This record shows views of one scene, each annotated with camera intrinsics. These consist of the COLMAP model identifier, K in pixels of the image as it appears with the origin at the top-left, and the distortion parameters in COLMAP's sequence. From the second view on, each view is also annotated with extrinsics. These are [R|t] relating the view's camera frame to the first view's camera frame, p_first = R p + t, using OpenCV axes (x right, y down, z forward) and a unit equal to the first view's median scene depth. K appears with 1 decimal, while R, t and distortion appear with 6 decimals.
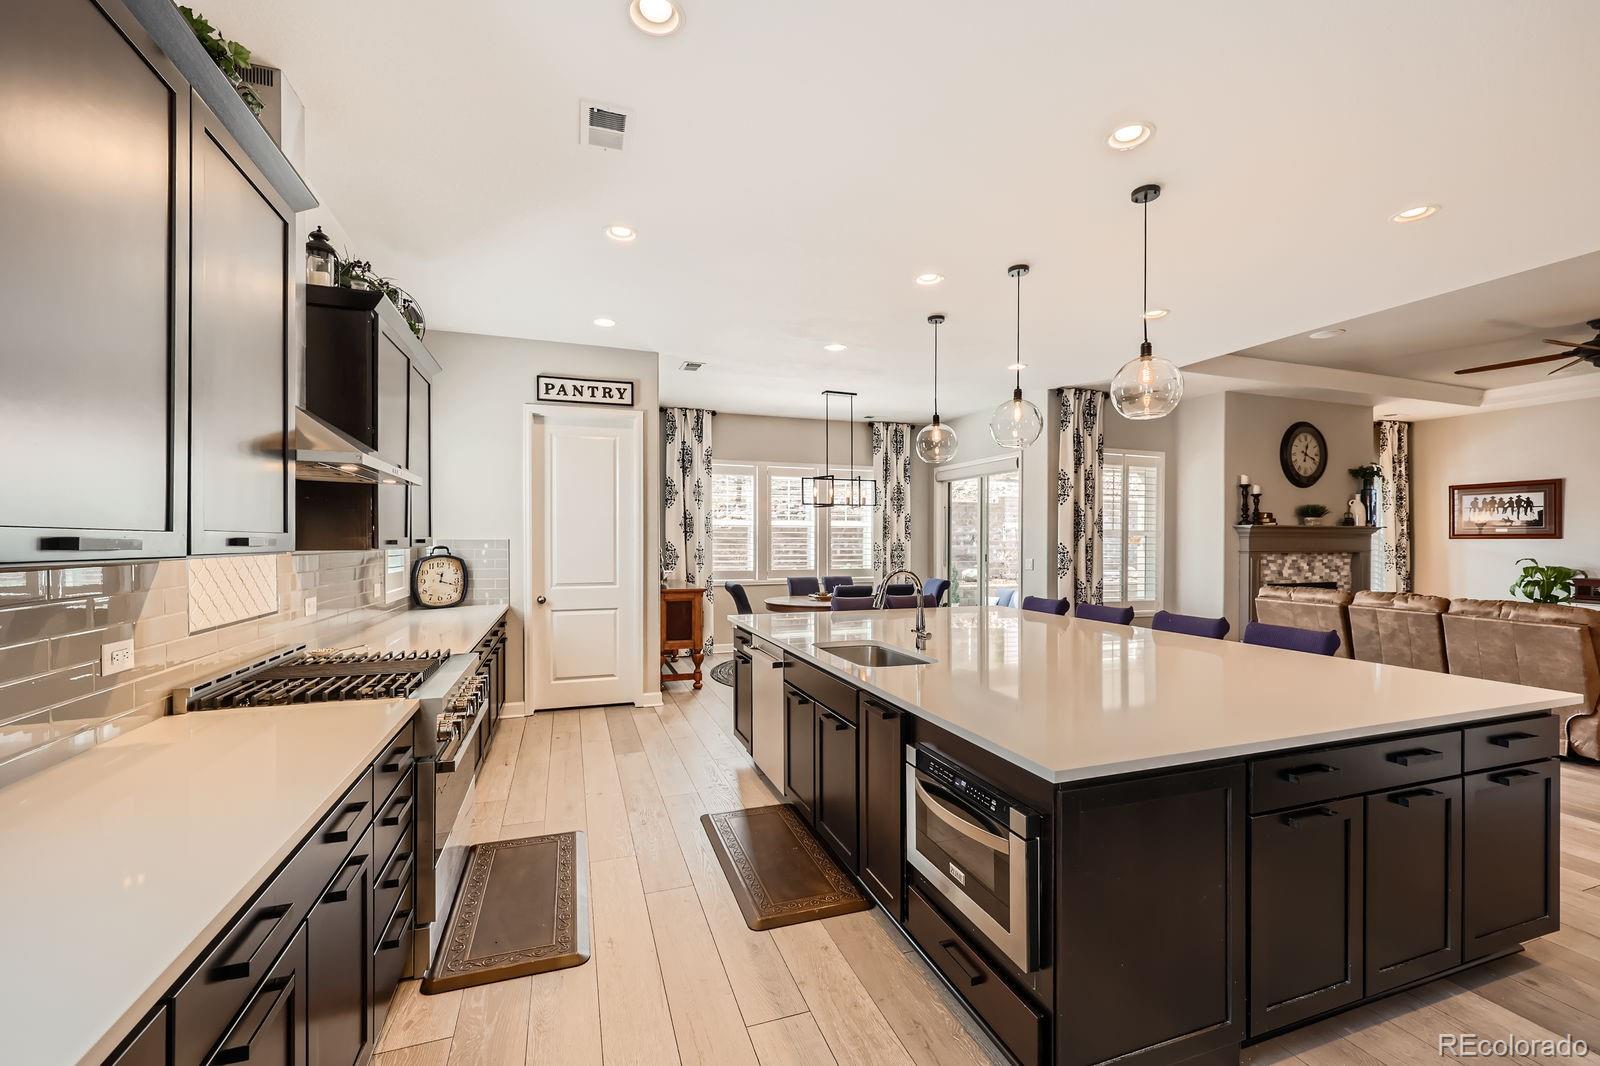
lens RADIAL K [[655.2, 0, 803.4], [0, 655.2, 539.3], [0, 0, 1]] dist [-0.000118, -0.000012]
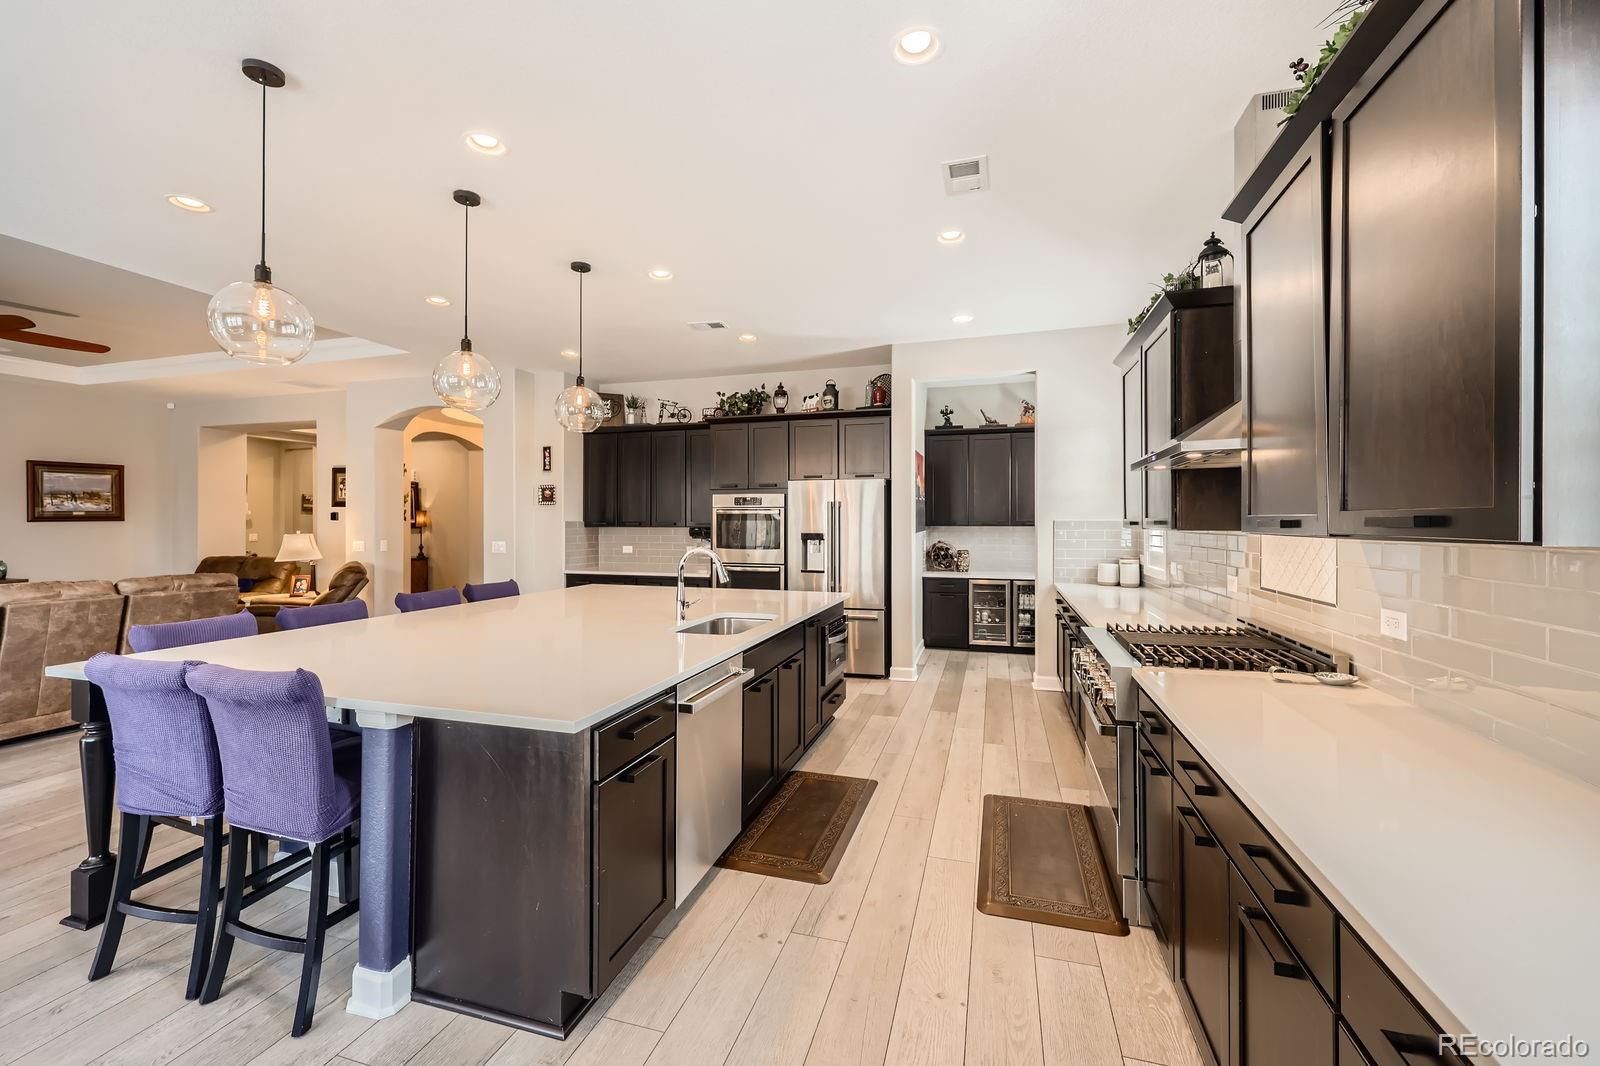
lens RADIAL K [[659.4, 0, 800.4], [0, 659.4, 525.3], [0, 0, 1]] dist [0.001128, 0.000017]
pose [[-0.805340, -0.003805, 0.592801, -0.452689], [-0.001367, 0.999989, 0.004562, 0.002378], [-0.592812, 0.002864, -0.805336, 1.263591]]
